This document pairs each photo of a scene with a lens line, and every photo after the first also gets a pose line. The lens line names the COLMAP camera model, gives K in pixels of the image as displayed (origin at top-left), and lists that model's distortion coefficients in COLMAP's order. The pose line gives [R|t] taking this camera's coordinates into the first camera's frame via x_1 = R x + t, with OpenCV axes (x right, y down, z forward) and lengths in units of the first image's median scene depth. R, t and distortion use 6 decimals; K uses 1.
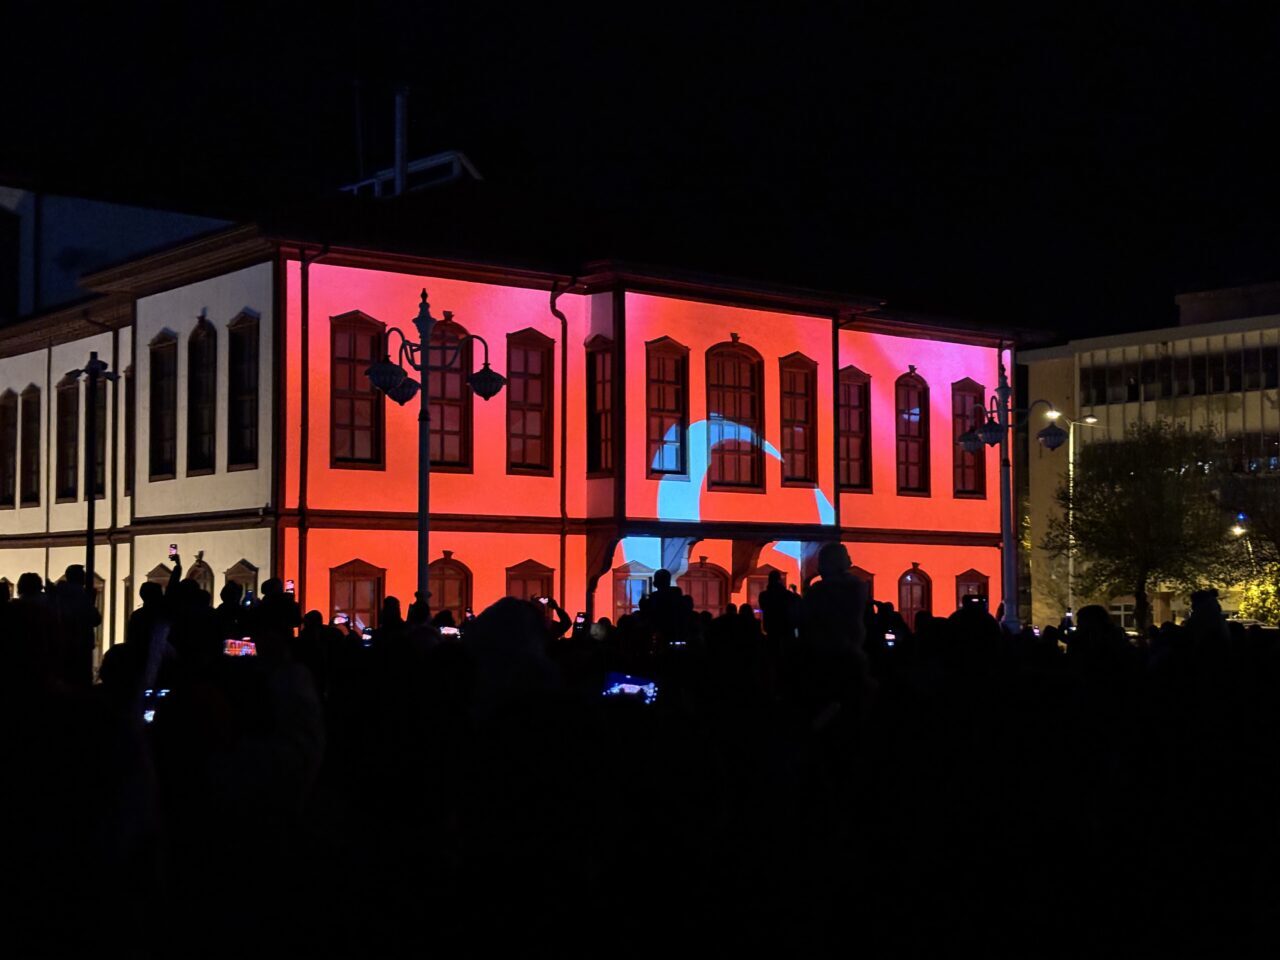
lens RADIAL K [[1955.8, 0, 640.0], [0, 1955.8, 480.6], [0, 0, 1]] dist [-0.022081, 0.000000]
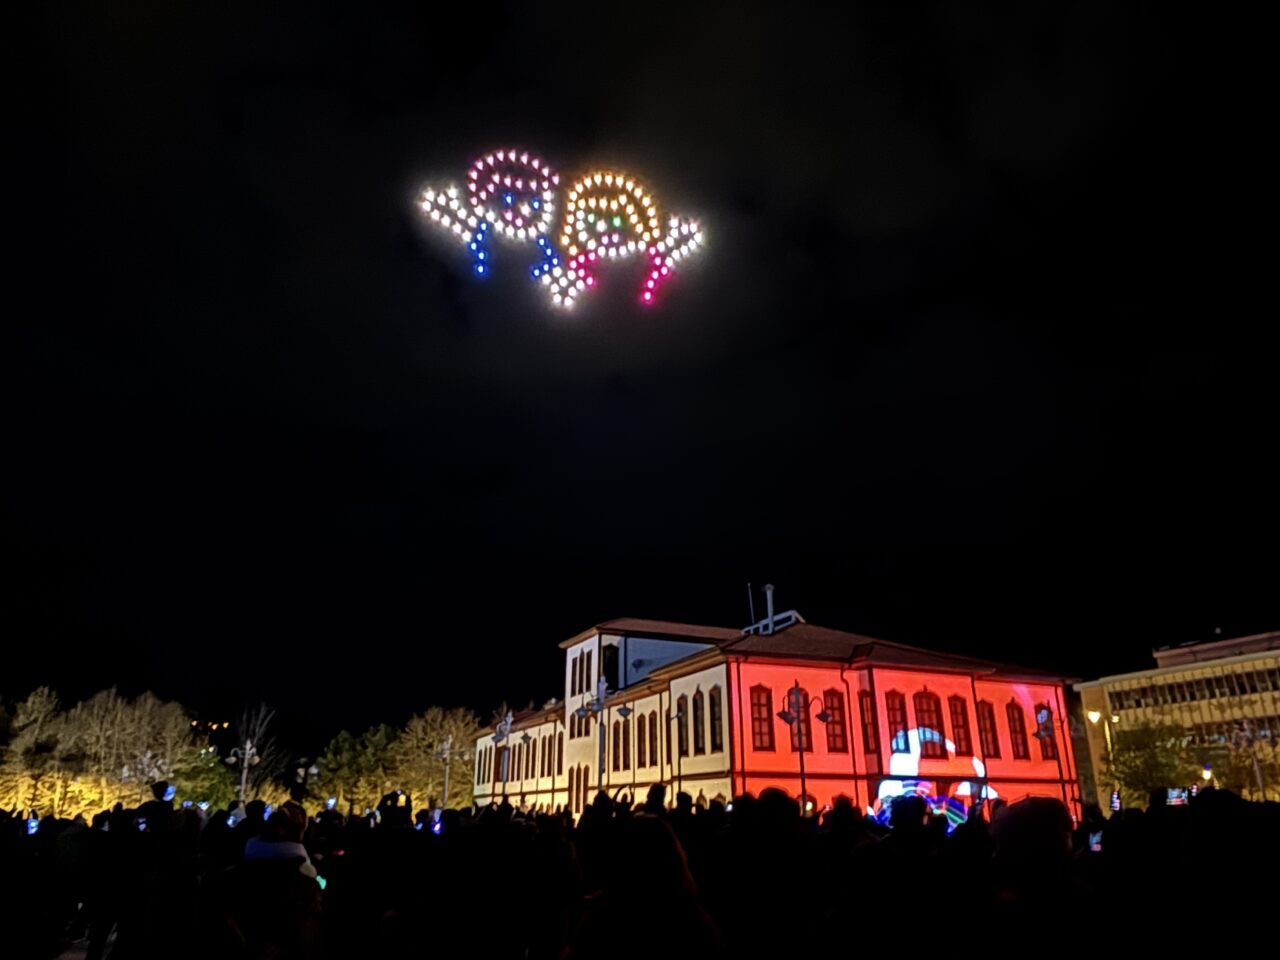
lens RADIAL K [[881.5, 0, 618.0], [0, 881.5, 472.1], [0, 0, 1]] dist [-0.004594, -0.022440]
pose [[0.960482, -0.096158, -0.261207, -0.003068], [0.011666, 0.951514, -0.307383, -0.002374], [0.278099, 0.292189, 0.915034, -0.100196]]
